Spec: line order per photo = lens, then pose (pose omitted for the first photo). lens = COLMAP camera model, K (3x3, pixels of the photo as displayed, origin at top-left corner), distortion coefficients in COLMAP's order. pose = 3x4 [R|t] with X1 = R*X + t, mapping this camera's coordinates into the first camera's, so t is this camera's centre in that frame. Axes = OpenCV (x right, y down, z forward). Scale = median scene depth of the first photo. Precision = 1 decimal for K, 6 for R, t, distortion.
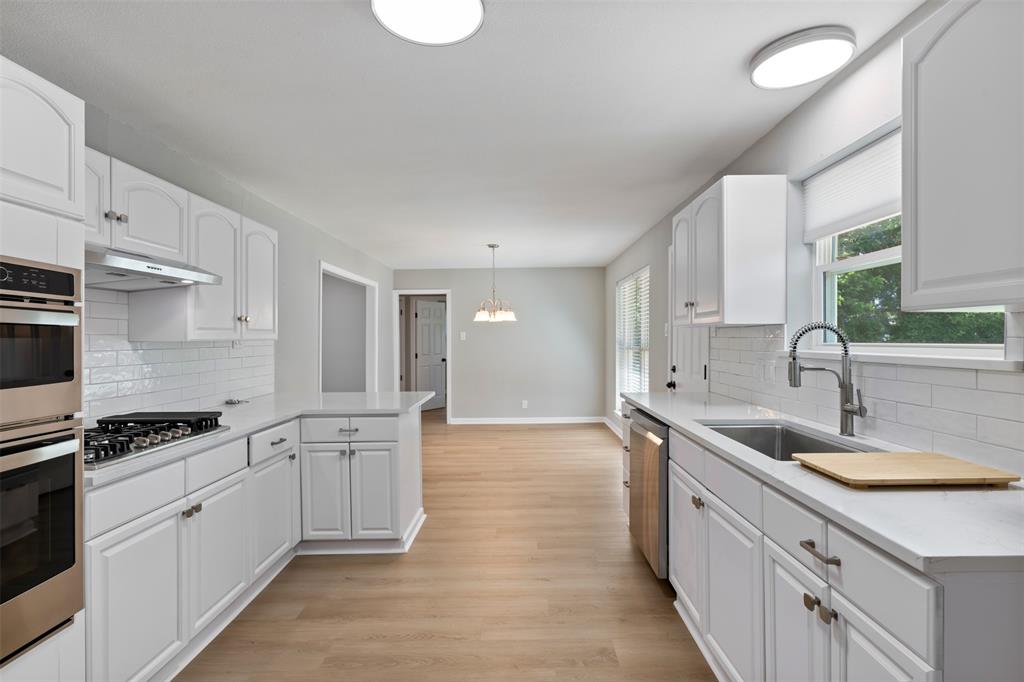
lens RADIAL K [[486.9, 0, 515.7], [0, 486.9, 336.9], [0, 0, 1]] dist [0.003637, -0.001685]
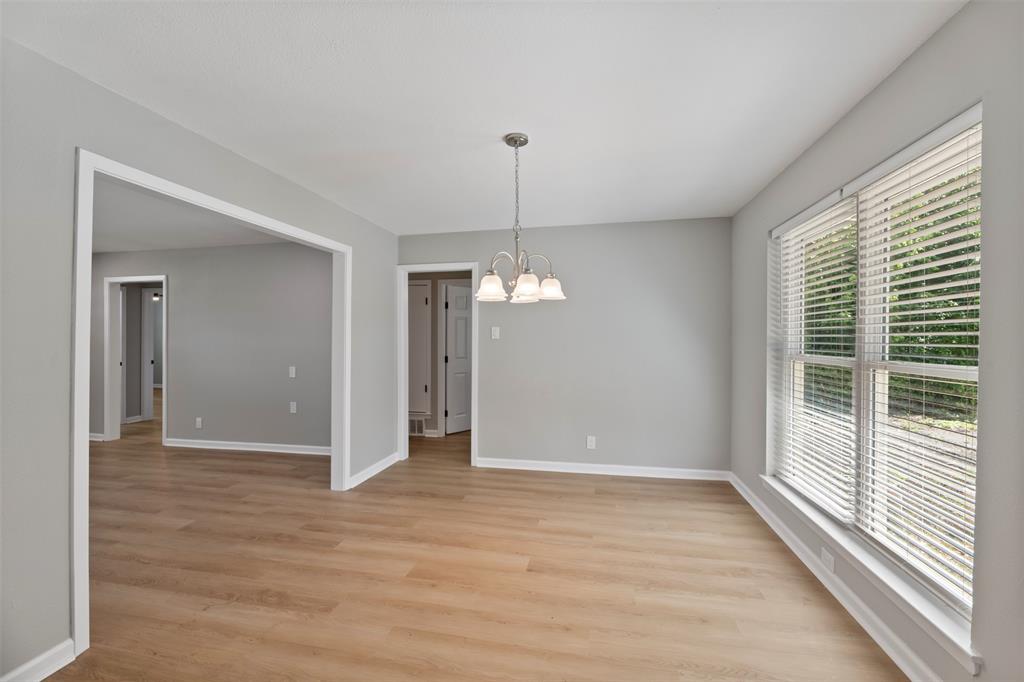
lens RADIAL K [[407.1, 0, 511.2], [0, 407.1, 338.3], [0, 0, 1]] dist [-0.002834, -0.001287]
pose [[0.978867, 0.007670, -0.204353, 0.071362], [-0.006248, 0.999952, 0.007606, 0.003974], [0.204402, -0.006168, 0.978868, 1.416599]]
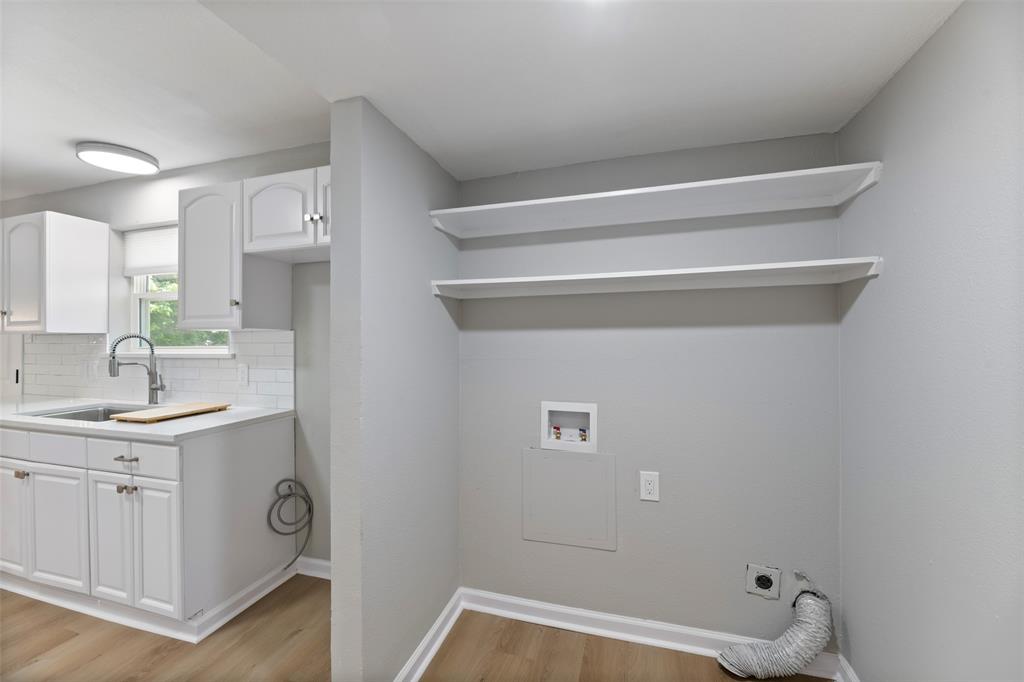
lens RADIAL K [[407.1, 0, 510.0], [0, 407.1, 339.5], [0, 0, 1]] dist [-0.002834, -0.001287]
pose [[0.287246, 0.003439, 0.957851, -0.210586], [0.002291, 0.999988, -0.004277, -0.002217], [-0.957854, 0.003423, 0.287235, -0.405800]]
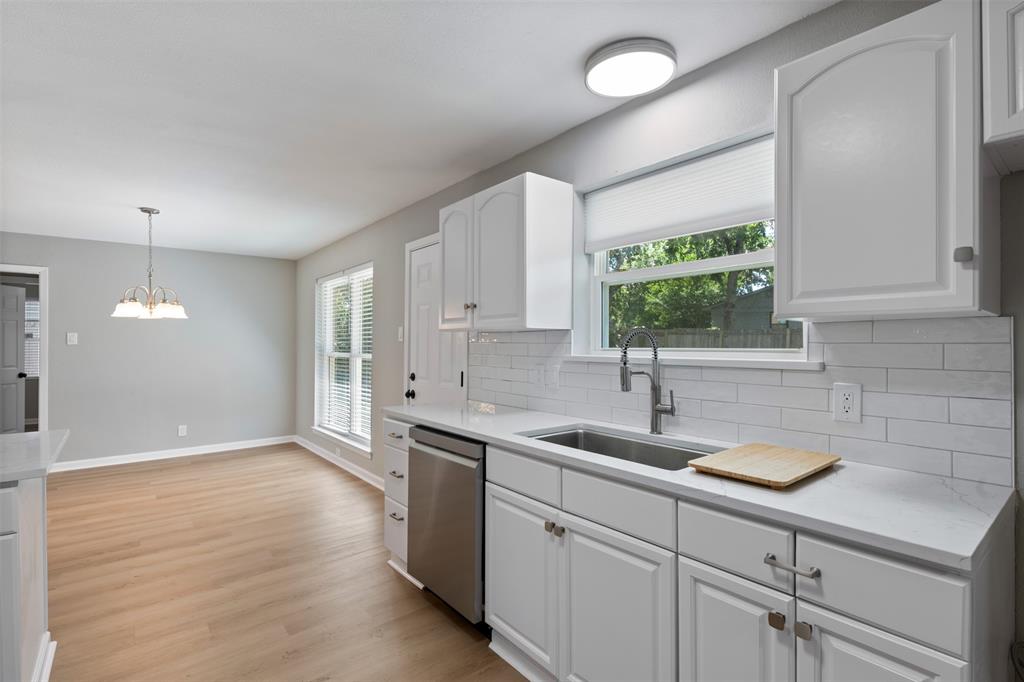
lens RADIAL K [[486.9, 0, 512.5], [0, 486.9, 342.0], [0, 0, 1]] dist [0.003637, -0.001685]
pose [[0.774080, 0.008044, 0.633036, -0.194677], [-0.006831, 0.999967, -0.004354, 0.005092], [-0.633051, -0.000954, 0.774110, 0.289986]]
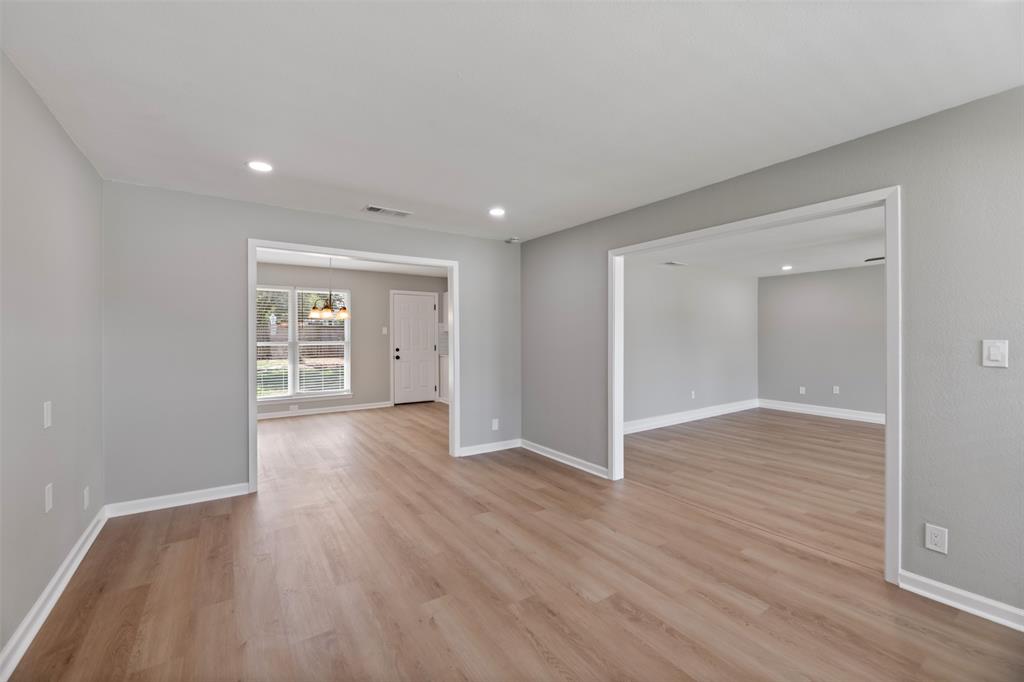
lens RADIAL K [[407.1, 0, 513.1], [0, 407.1, 337.2], [0, 0, 1]] dist [-0.002834, -0.001287]
pose [[-0.569057, -0.000662, 0.822298, -2.431717], [-0.001906, 0.999998, -0.000514, 0.020377], [-0.822296, -0.001860, -0.569057, 2.751072]]
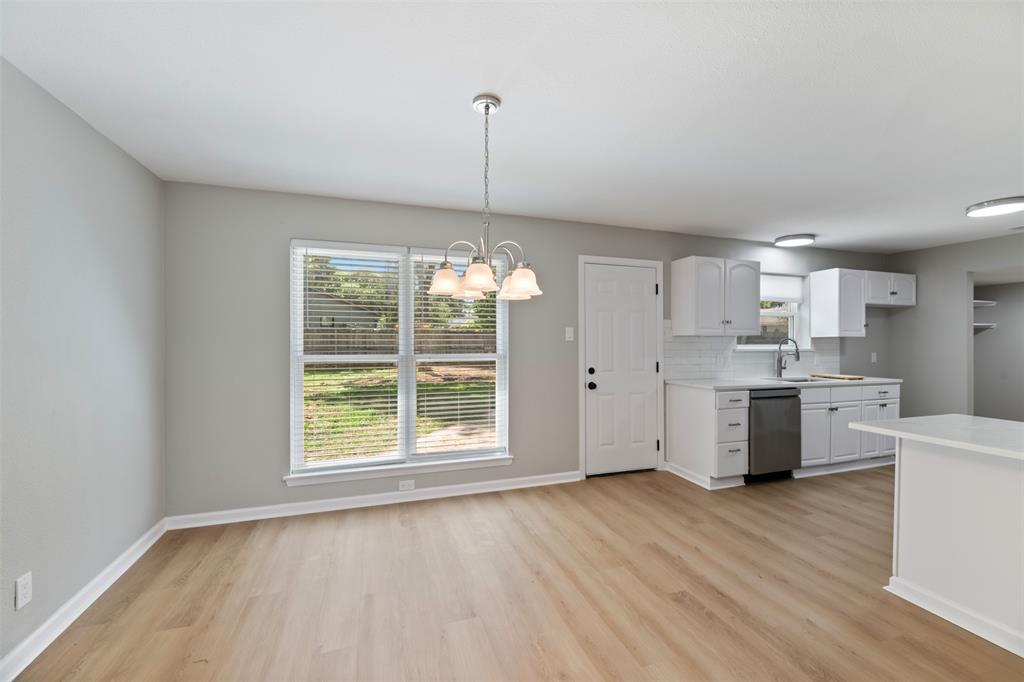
lens RADIAL K [[407.1, 0, 526.2], [0, 407.1, 347.2], [0, 0, 1]] dist [-0.002834, -0.001287]
pose [[-0.327332, 0.000983, 0.944909, -0.838214], [-0.002937, 0.999994, -0.002058, 0.027024], [-0.944905, -0.003449, -0.327327, 2.483493]]
